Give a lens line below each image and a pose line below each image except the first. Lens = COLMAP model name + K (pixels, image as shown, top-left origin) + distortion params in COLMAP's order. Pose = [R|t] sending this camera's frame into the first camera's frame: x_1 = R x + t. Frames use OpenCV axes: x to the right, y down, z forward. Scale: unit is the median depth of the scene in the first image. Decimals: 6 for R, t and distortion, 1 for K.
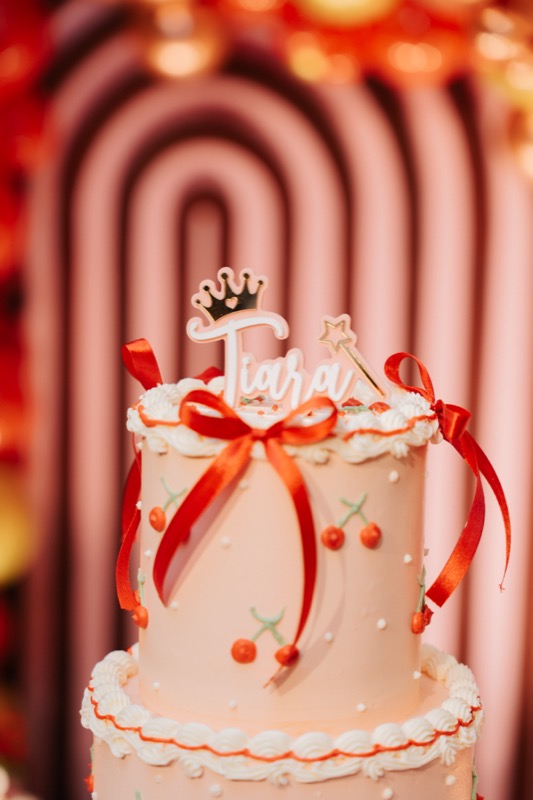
lens RADIAL K [[1643.7, 0, 265.9], [0, 1643.7, 401.0], [0, 0, 1]] dist [-0.091568, 0.227291]
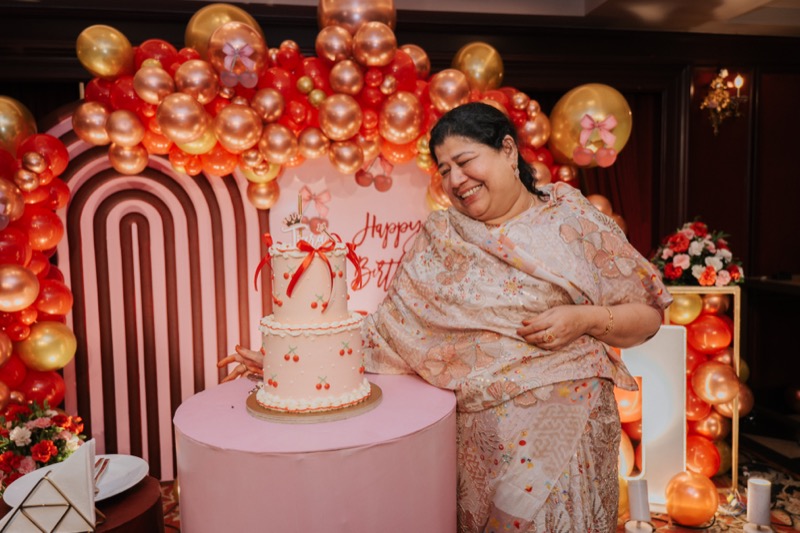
lens RADIAL K [[606.6, 0, 422.3], [0, 606.6, 267.0], [0, 0, 1]] dist [0.037318, -0.047216]
pose [[0.862530, -0.072569, 0.500775, -0.525801], [0.099701, 0.994635, -0.027588, 0.127240], [-0.496087, 0.073724, 0.865137, -0.430462]]
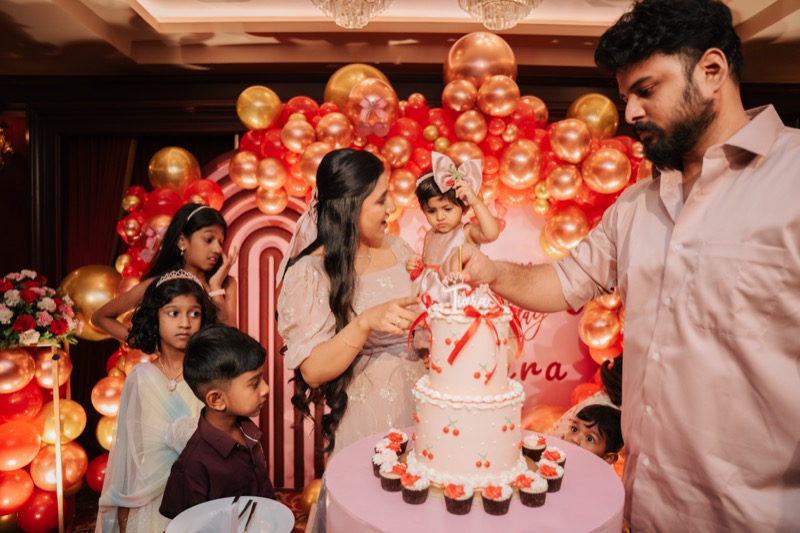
lens RADIAL K [[551.1, 0, 399.0], [0, 551.1, 266.3], [0, 0, 1]] dist [-0.142938, 0.104402]
pose [[0.942419, -0.015890, 0.334055, -0.587073], [0.047668, 0.995054, -0.087147, 0.007397], [-0.331019, 0.098052, 0.938516, -0.120548]]
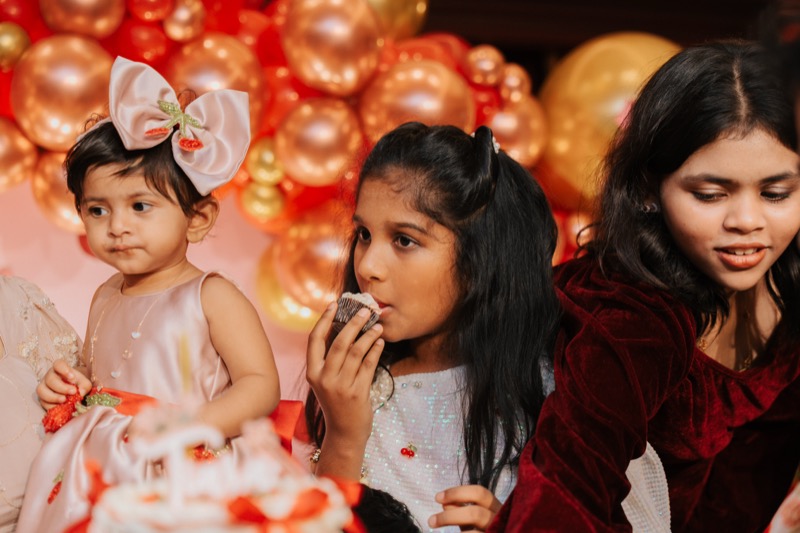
lens RADIAL K [[1289.8, 0, 398.7], [0, 1289.8, 267.5], [0, 0, 1]] dist [-0.036207, -0.081786]
pose [[0.729753, -0.019918, 0.683421, -0.586330], [0.131823, 0.984920, -0.112054, -0.046227], [-0.670883, 0.171862, 0.721374, 0.198182]]
